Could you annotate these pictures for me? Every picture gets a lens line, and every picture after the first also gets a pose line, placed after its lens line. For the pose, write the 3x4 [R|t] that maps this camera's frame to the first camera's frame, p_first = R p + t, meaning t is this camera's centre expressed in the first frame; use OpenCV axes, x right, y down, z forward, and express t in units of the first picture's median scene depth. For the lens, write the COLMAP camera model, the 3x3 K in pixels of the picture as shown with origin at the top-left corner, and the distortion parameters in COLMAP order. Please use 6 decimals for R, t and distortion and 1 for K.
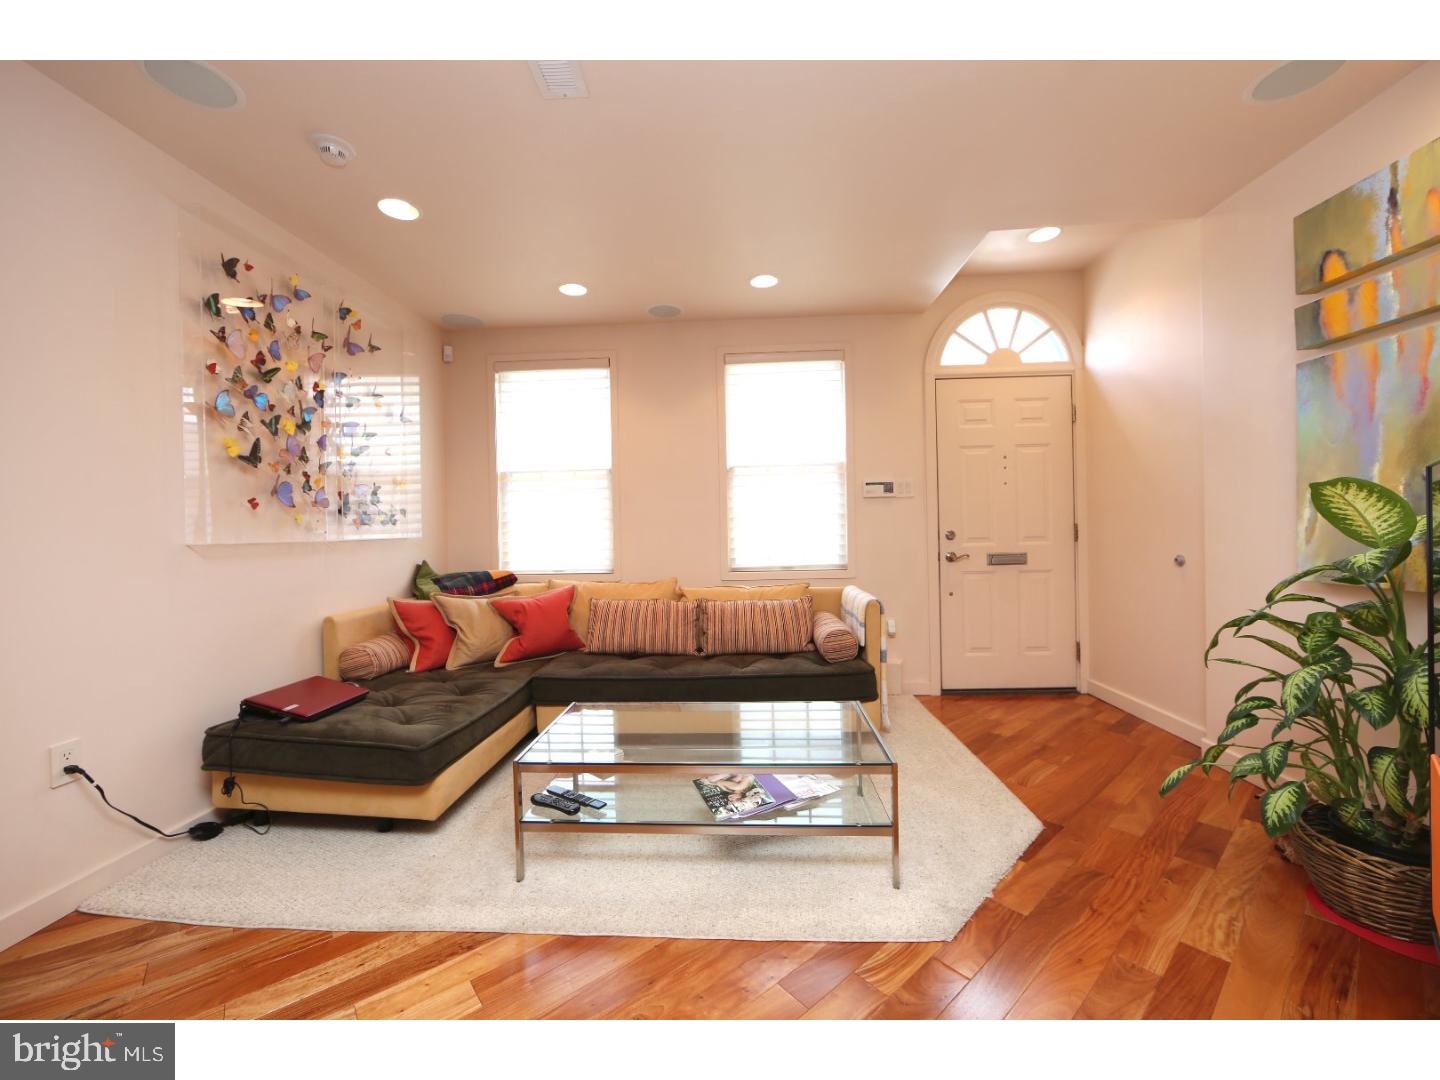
lens RADIAL K [[571.0, 0, 716.6], [0, 571.0, 534.0], [0, 0, 1]] dist [-0.012574, 0.002641]
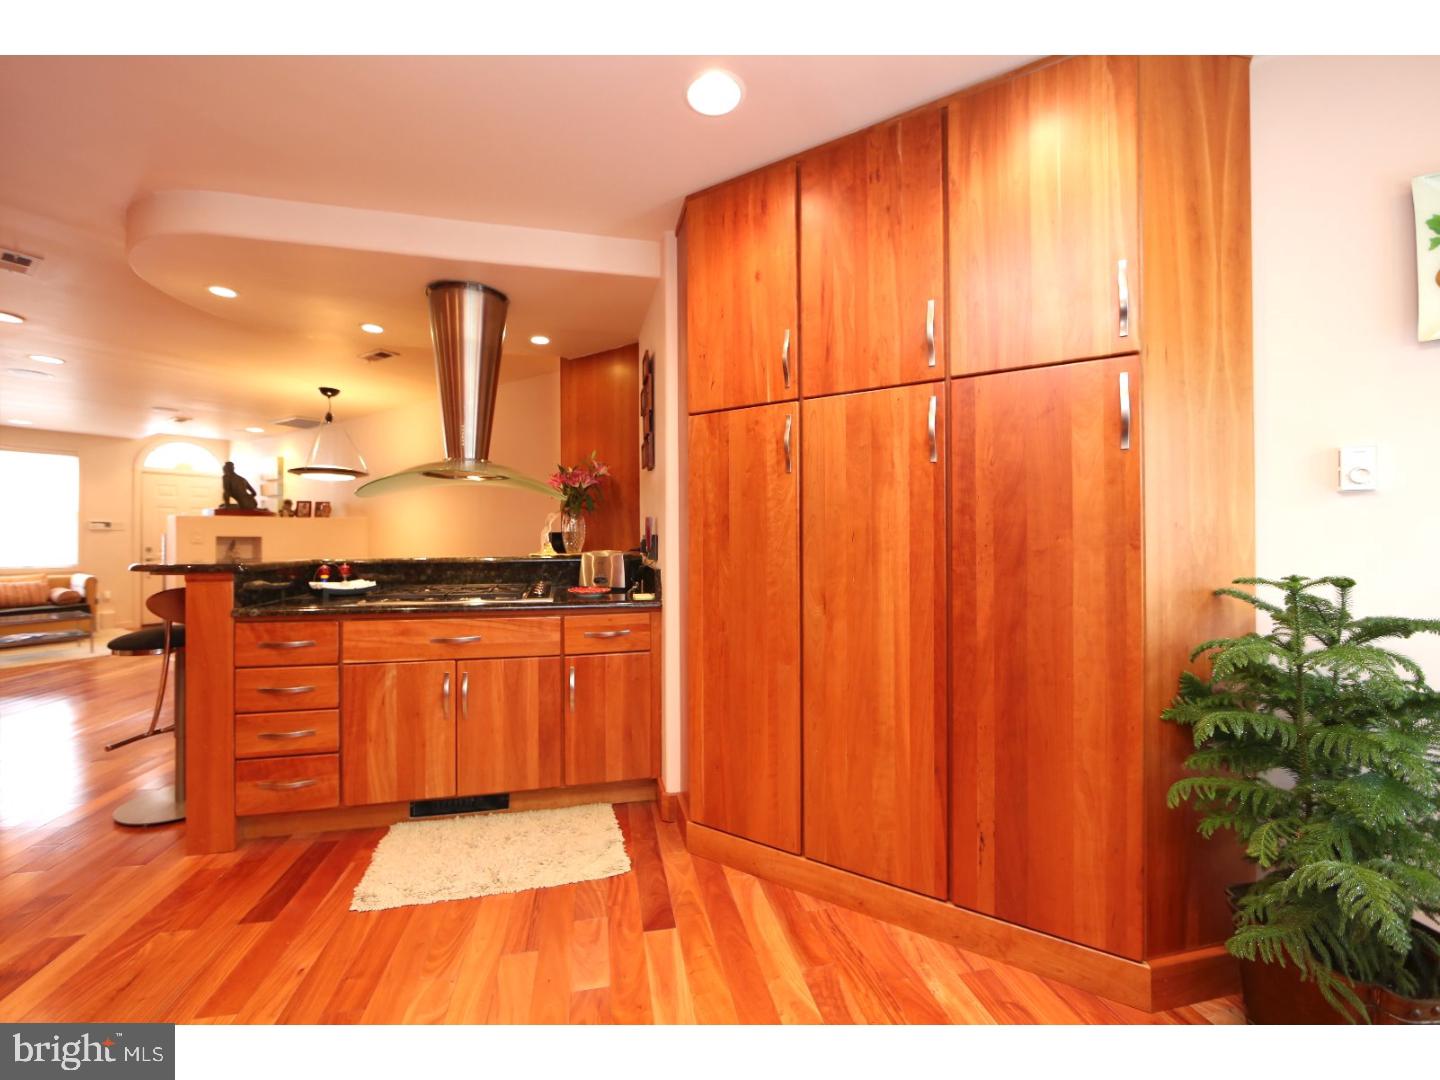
lens RADIAL K [[571.0, 0, 716.6], [0, 571.0, 534.0], [0, 0, 1]] dist [-0.012574, 0.002641]
pose [[0.506682, 0.018220, 0.861941, -0.396887], [-0.006303, 0.999828, -0.017430, -0.038417], [-0.862110, 0.003399, 0.506709, -2.271397]]
